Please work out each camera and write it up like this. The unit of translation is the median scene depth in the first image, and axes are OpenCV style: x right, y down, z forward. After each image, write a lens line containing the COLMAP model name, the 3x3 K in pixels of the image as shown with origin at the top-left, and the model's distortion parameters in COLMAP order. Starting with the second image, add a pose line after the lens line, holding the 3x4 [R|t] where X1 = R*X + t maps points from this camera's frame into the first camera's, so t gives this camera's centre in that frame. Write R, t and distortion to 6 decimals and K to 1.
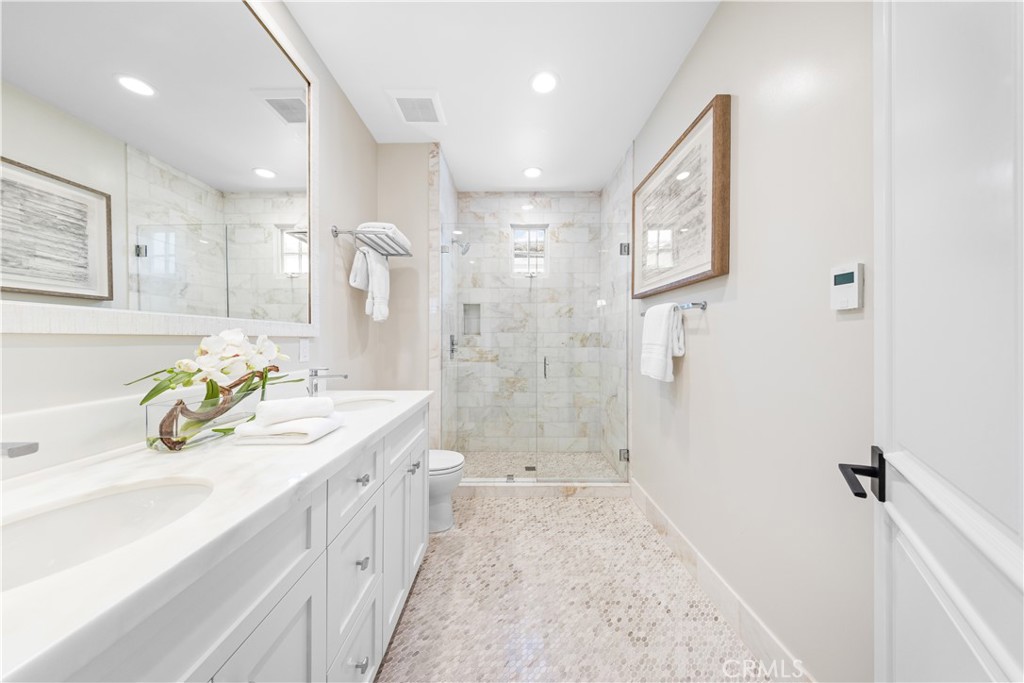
lens RADIAL K [[343.3, 0, 518.4], [0, 343.3, 340.7], [0, 0, 1]] dist [-0.001375, -0.000593]
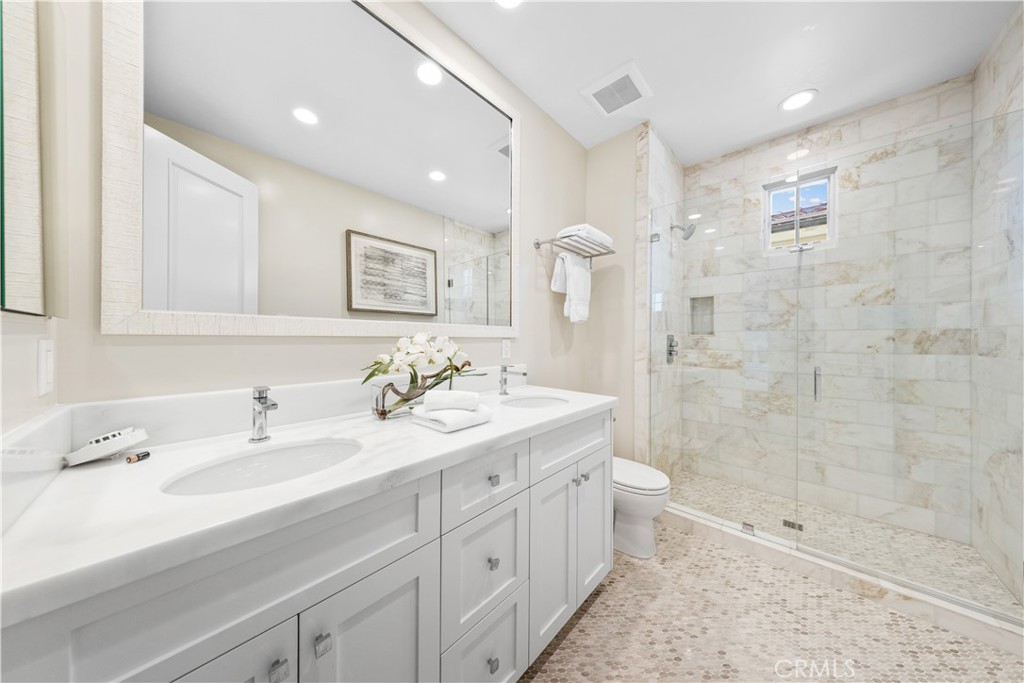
lens RADIAL K [[318.5, 0, 505.0], [0, 318.5, 341.3], [0, 0, 1]] dist [-0.000387, -0.000716]
pose [[0.705003, 0.003471, -0.709196, 0.103275], [-0.003970, 0.999992, 0.000947, -0.000147], [0.709193, 0.002148, 0.705011, 0.162992]]
